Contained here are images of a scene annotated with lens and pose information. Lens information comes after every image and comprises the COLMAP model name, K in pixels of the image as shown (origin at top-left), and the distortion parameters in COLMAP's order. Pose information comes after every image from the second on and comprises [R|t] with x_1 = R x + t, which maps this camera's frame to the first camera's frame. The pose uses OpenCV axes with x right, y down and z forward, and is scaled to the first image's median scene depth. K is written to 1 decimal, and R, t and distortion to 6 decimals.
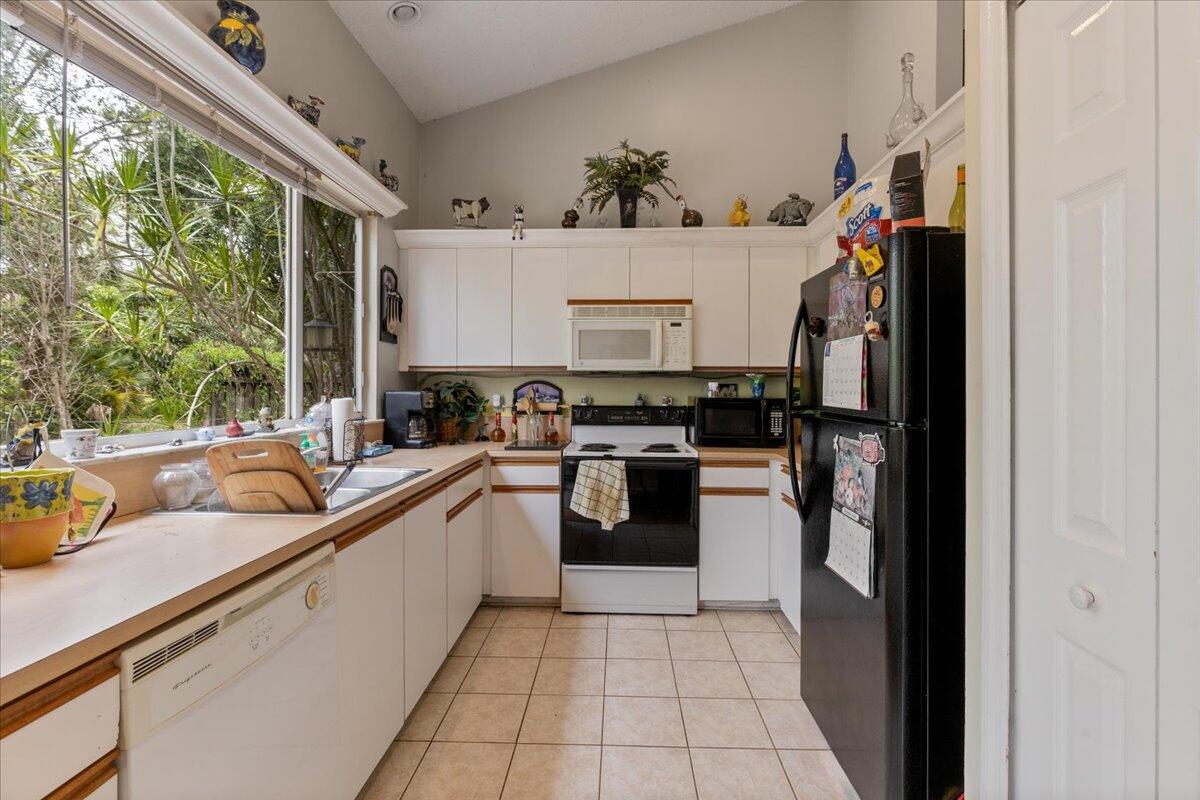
lens RADIAL K [[537.6, 0, 603.0], [0, 537.6, 389.1], [0, 0, 1]] dist [-0.002340, -0.000649]
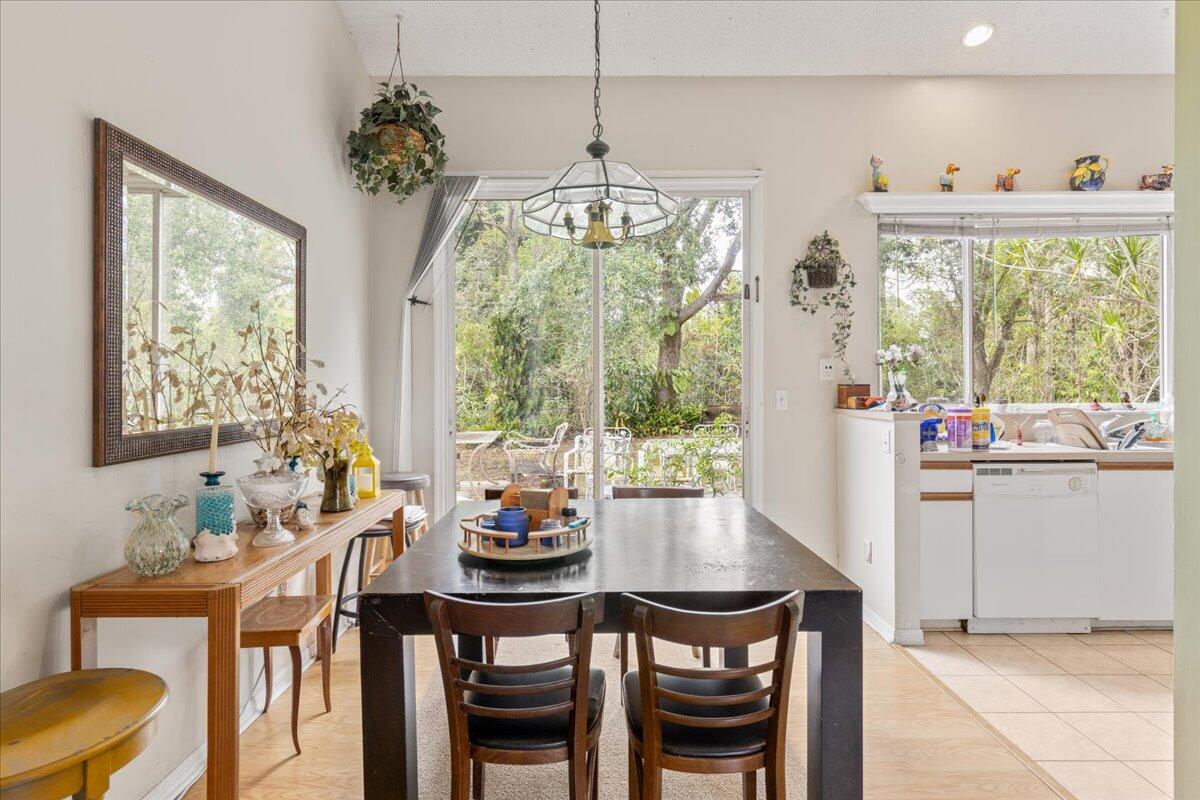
lens RADIAL K [[615.4, 0, 601.6], [0, 615.4, 383.4], [0, 0, 1]] dist [-0.001670, -0.000164]
pose [[0.041238, 0.001129, -0.999149, 0.680177], [0.000823, 0.999999, 0.001164, 0.001209], [0.999149, -0.000870, 0.041237, -0.348175]]
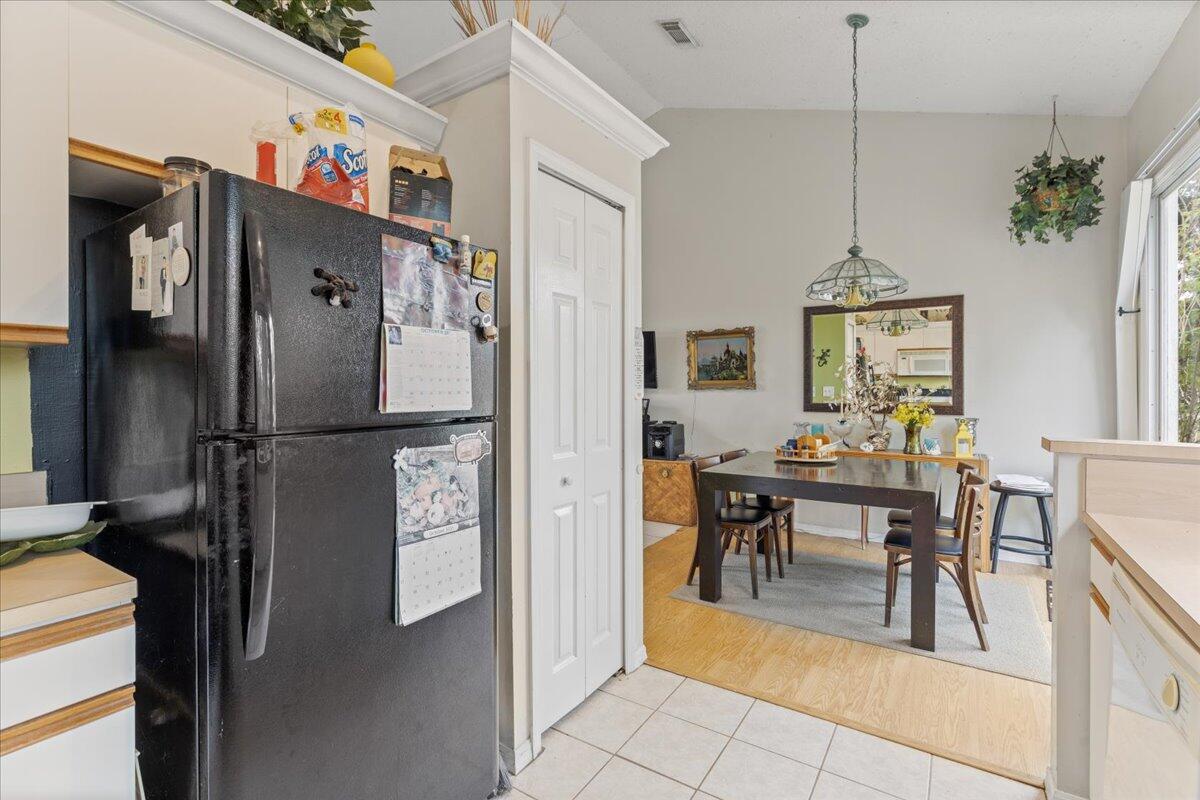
lens RADIAL K [[537.6, 0, 603.0], [0, 537.6, 389.1], [0, 0, 1]] dist [-0.002340, -0.000649]
pose [[-0.863207, -0.001922, 0.504847, -0.104709], [0.001276, 0.999981, 0.005990, -0.001987], [-0.504849, 0.005815, -0.863188, 0.804958]]
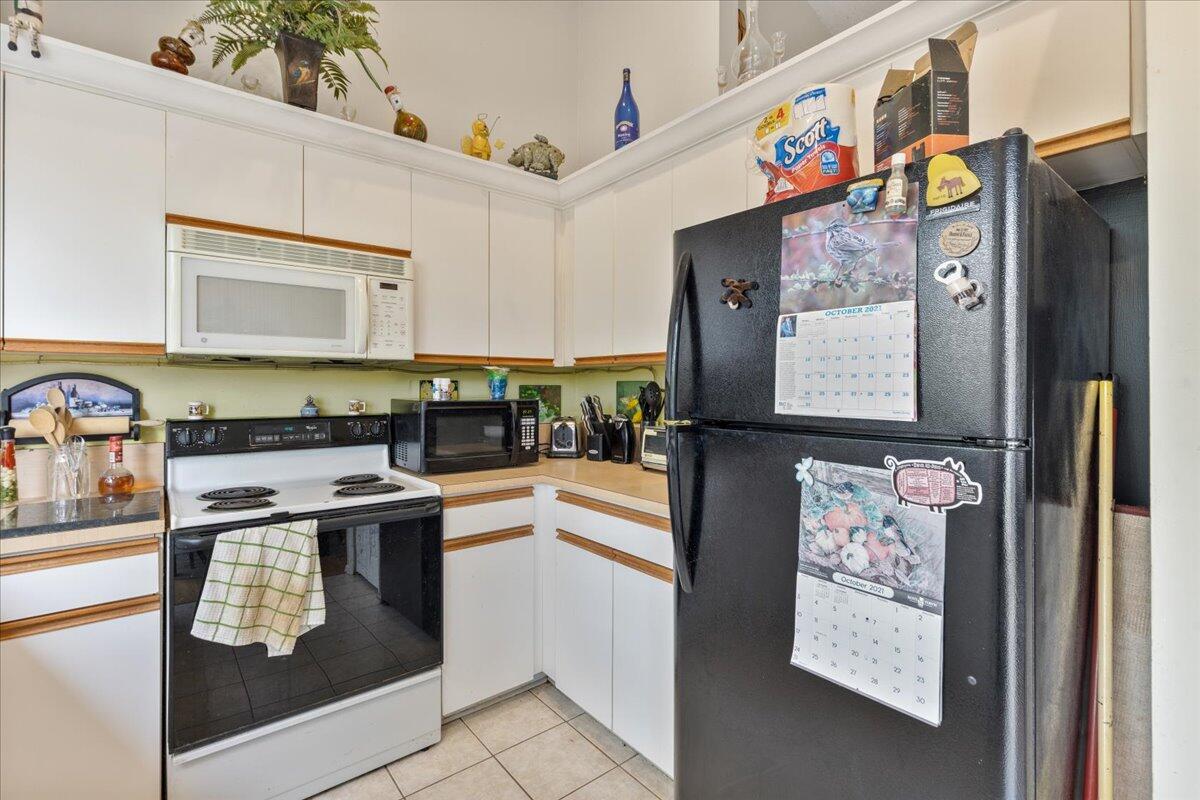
lens RADIAL K [[541.8, 0, 603.9], [0, 541.8, 385.2], [0, 0, 1]] dist [-0.002884, -0.000196]
pose [[0.752419, -0.002223, 0.658681, -0.093896], [0.004415, 0.999989, -0.001668, -0.001575], [-0.658670, 0.004163, 0.752421, 0.356405]]
